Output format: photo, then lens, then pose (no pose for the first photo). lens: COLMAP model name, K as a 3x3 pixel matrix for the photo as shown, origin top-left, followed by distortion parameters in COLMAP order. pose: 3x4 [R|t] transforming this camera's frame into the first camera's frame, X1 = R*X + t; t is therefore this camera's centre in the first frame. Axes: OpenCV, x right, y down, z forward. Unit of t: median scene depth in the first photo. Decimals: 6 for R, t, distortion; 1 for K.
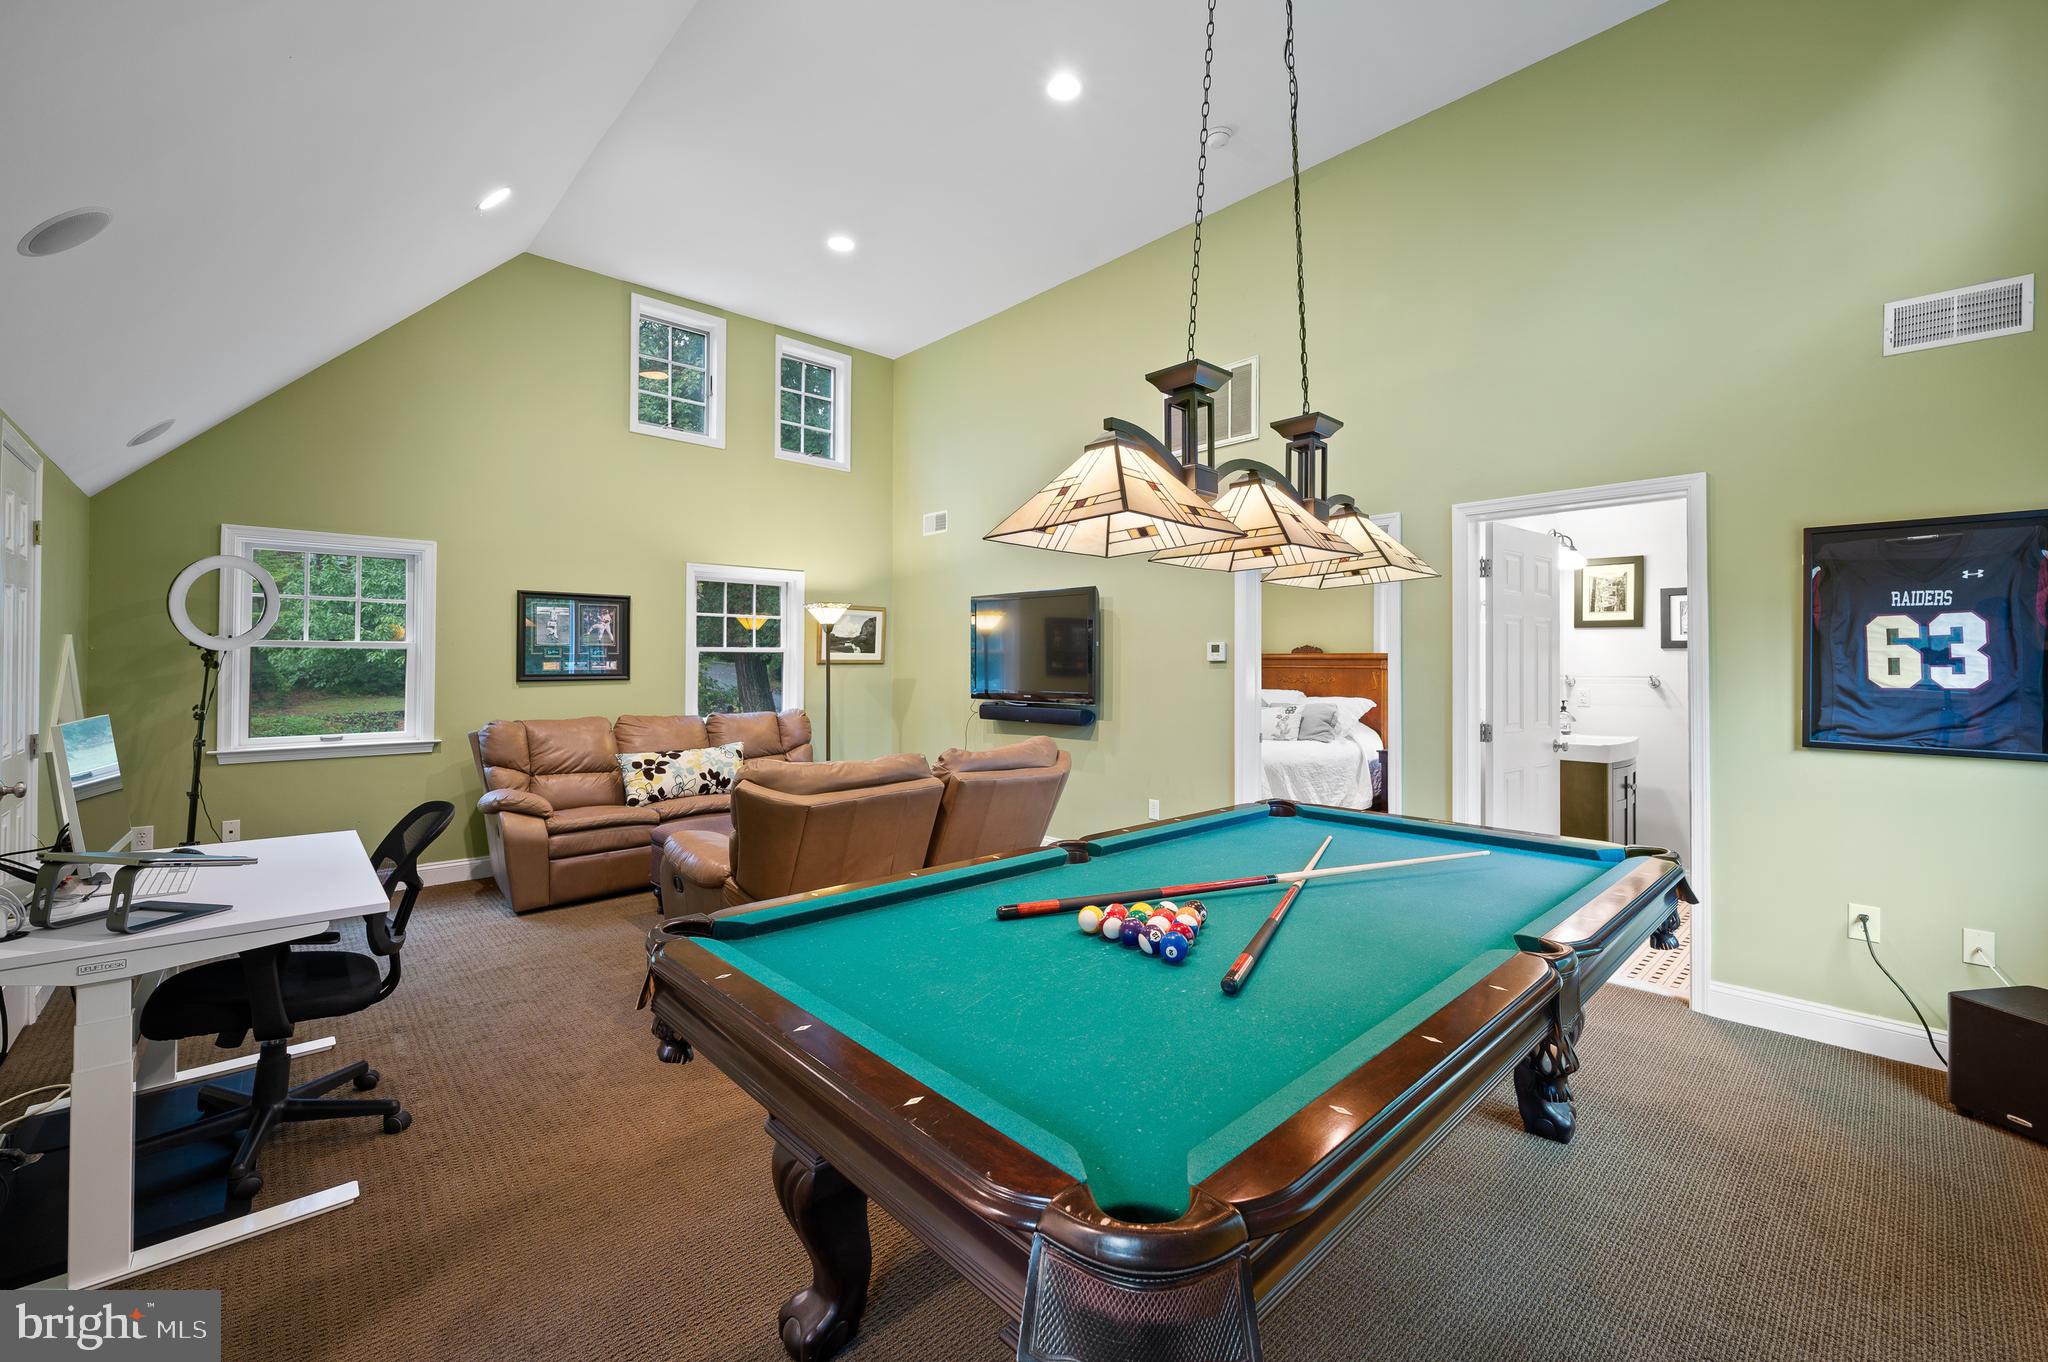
lens RADIAL K [[830.0, 0, 1021.3], [0, 830.0, 674.3], [0, 0, 1]] dist [-0.000463, -0.000180]
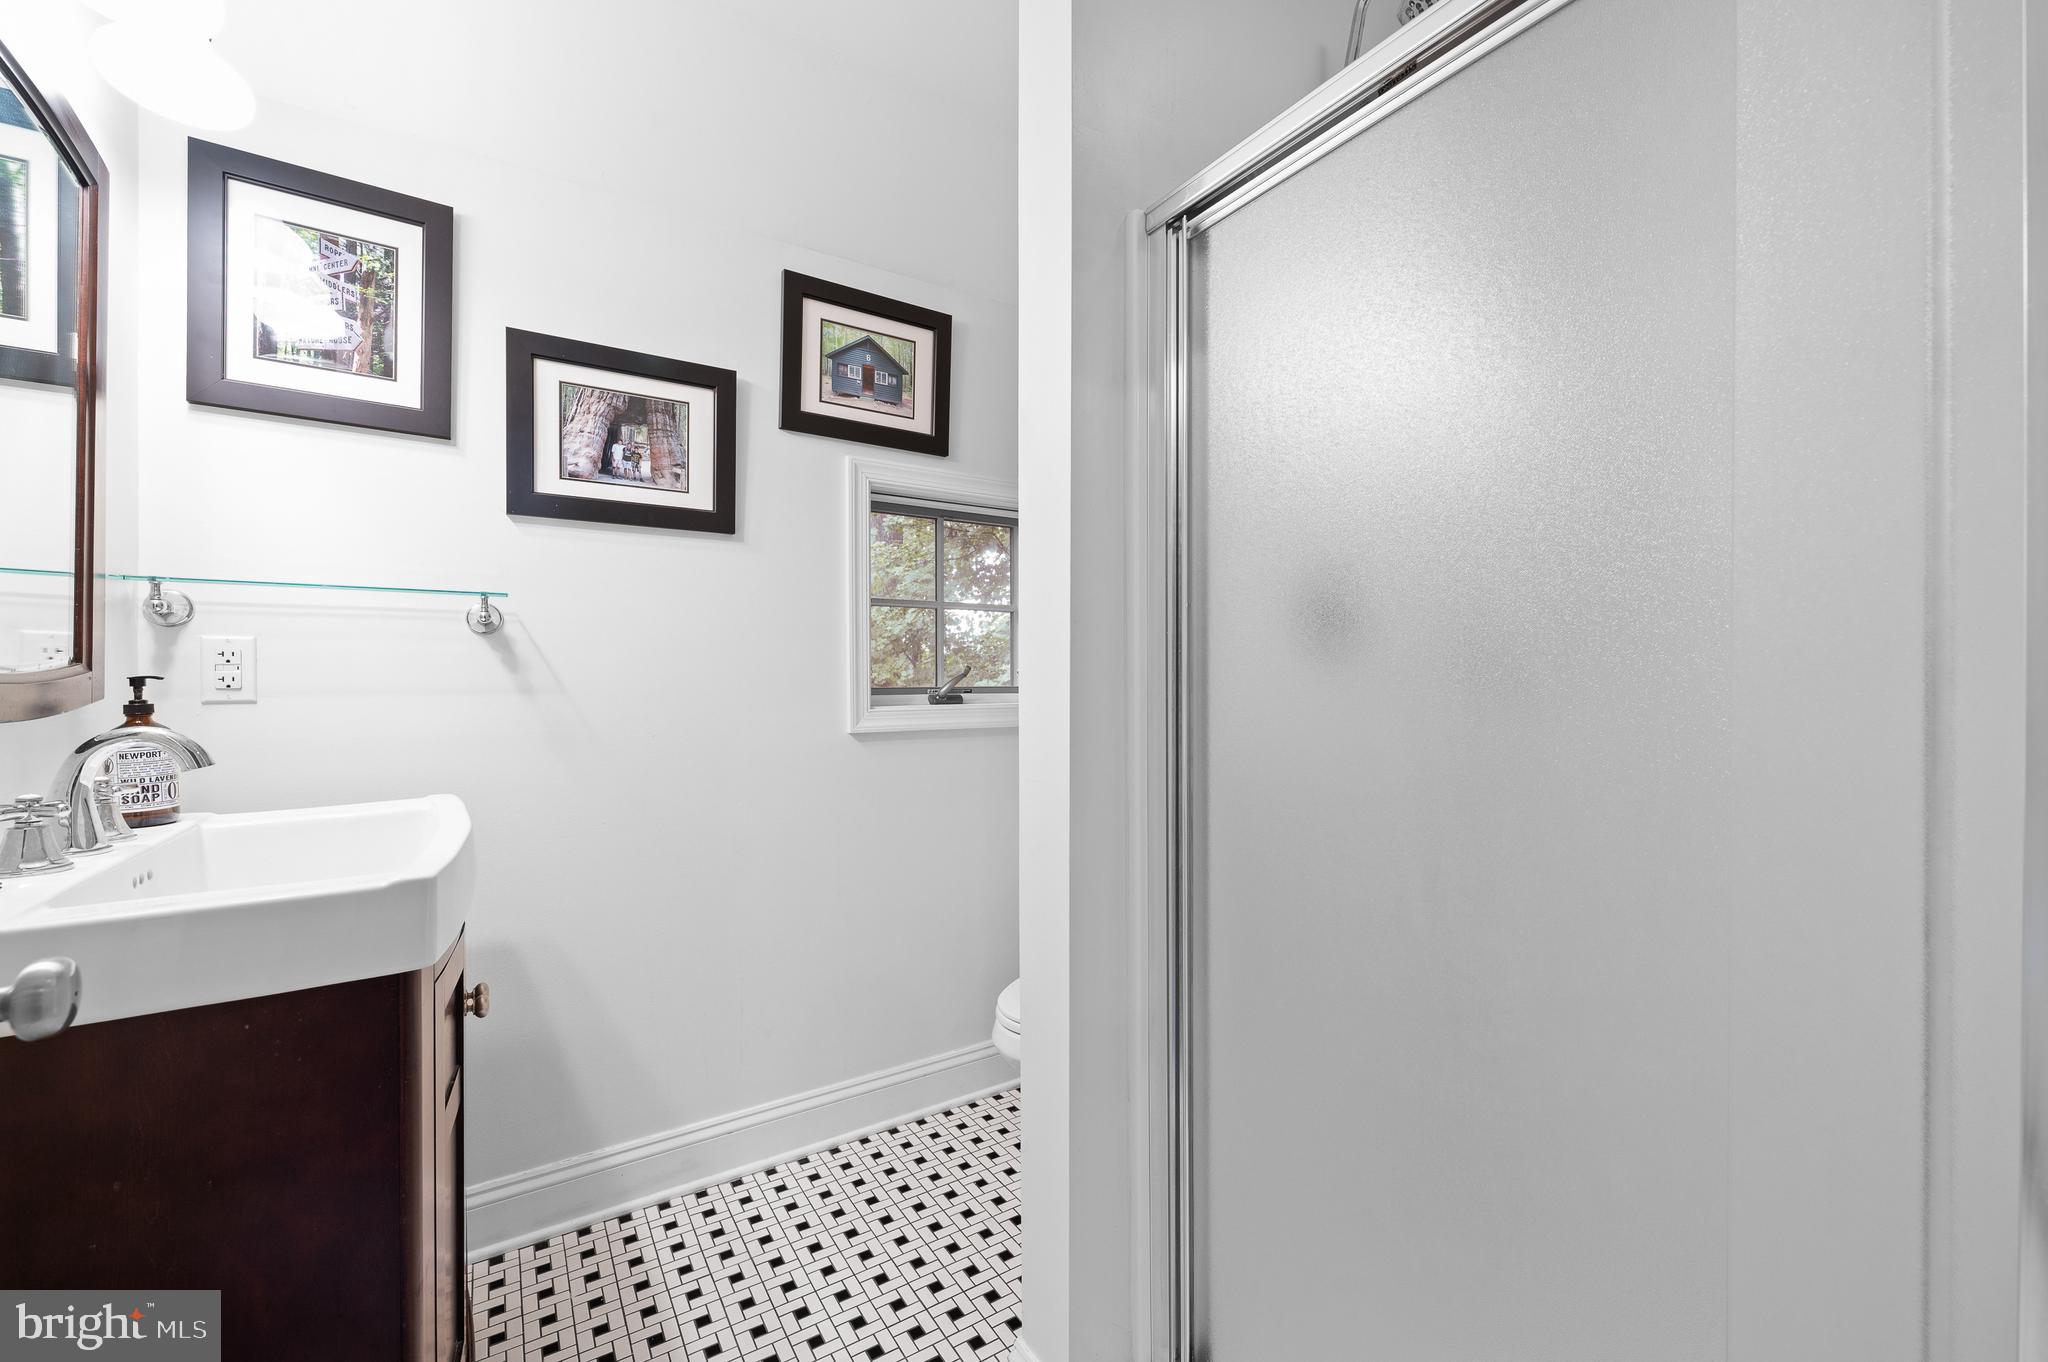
lens RADIAL K [[830.0, 0, 1026.1], [0, 830.0, 682.8], [0, 0, 1]] dist [-0.000463, -0.000180]
pose [[0.167367, -0.002398, 0.985892, 0.422548], [0.000237, 0.999997, 0.002392, 0.030041], [-0.985895, -0.000167, 0.167367, 0.649520]]
